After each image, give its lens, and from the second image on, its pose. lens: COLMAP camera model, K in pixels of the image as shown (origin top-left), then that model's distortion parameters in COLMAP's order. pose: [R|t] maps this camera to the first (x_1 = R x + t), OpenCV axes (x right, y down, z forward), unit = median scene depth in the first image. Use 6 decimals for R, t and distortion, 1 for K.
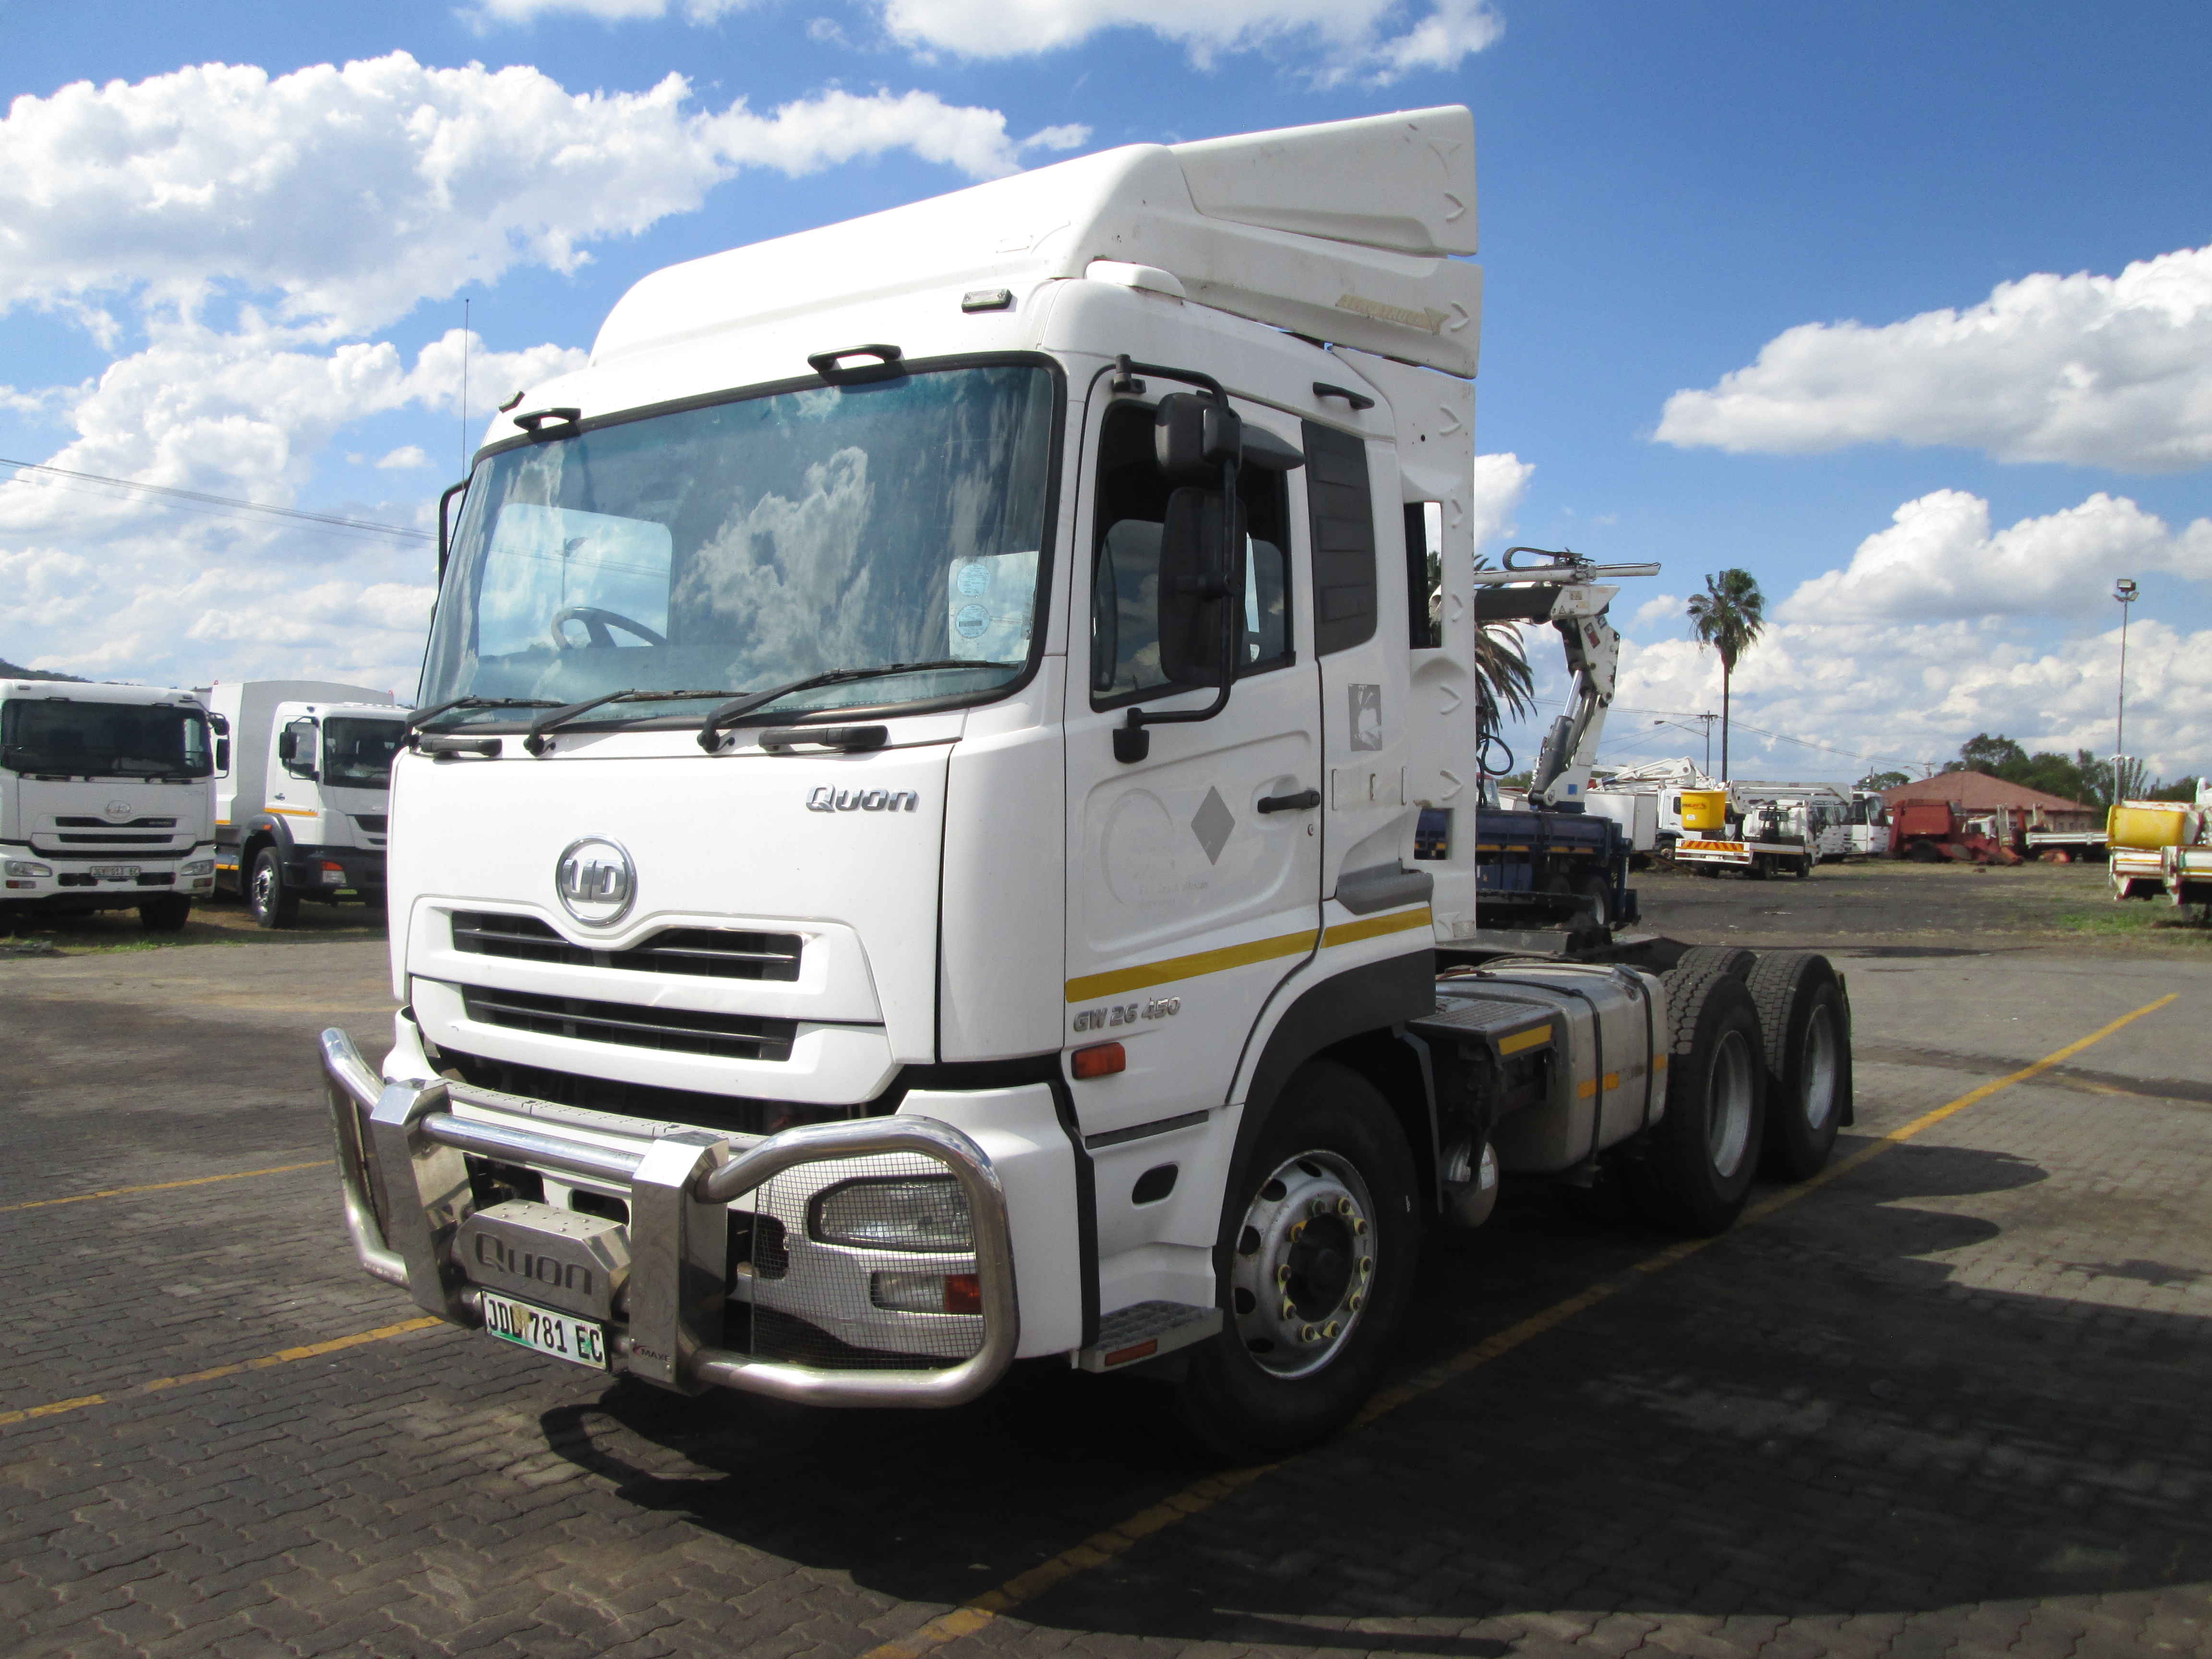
lens RADIAL K [[1811.2, 0, 1108.4], [0, 1811.2, 828.8], [0, 0, 1]] dist [0.001520, 0.008877]
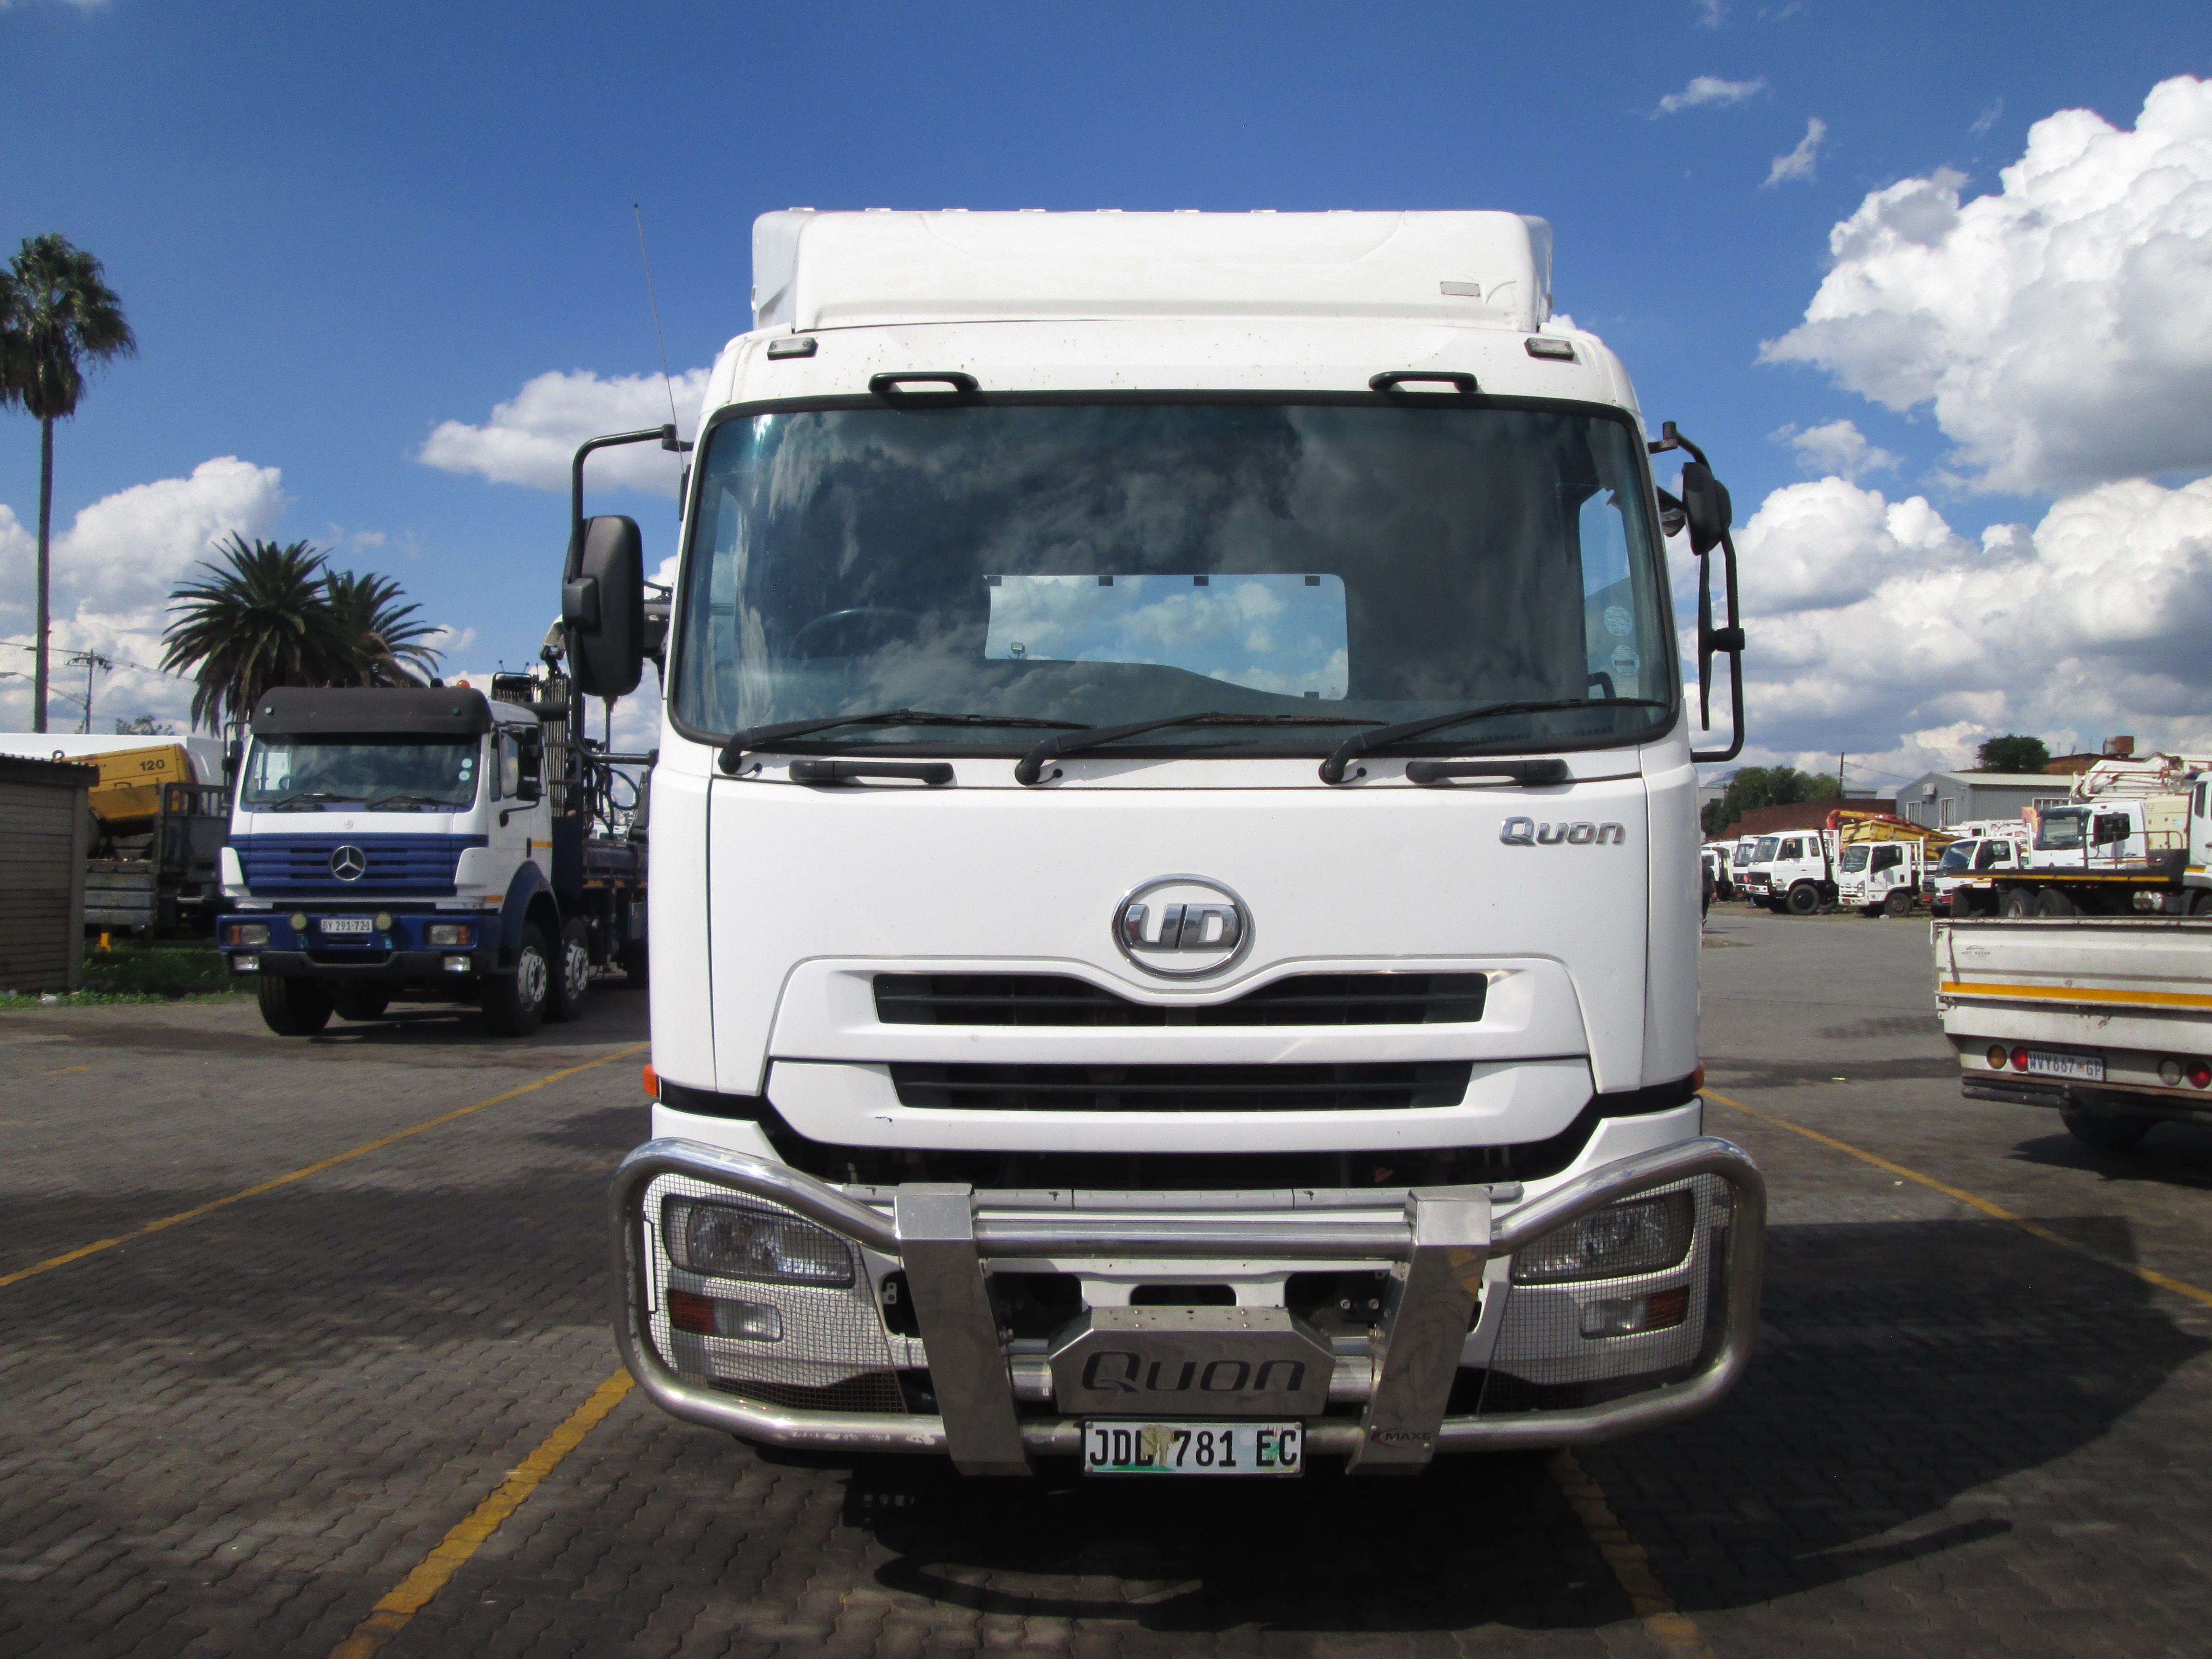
lens RADIAL K [[1811.2, 0, 1104.7], [0, 1811.2, 823.2], [0, 0, 1]] dist [0.001520, 0.008877]
pose [[0.797166, -0.003887, 0.603748, -0.883998], [0.016018, 0.999763, -0.014714, -0.010069], [-0.603548, 0.021400, 0.797039, 0.335313]]
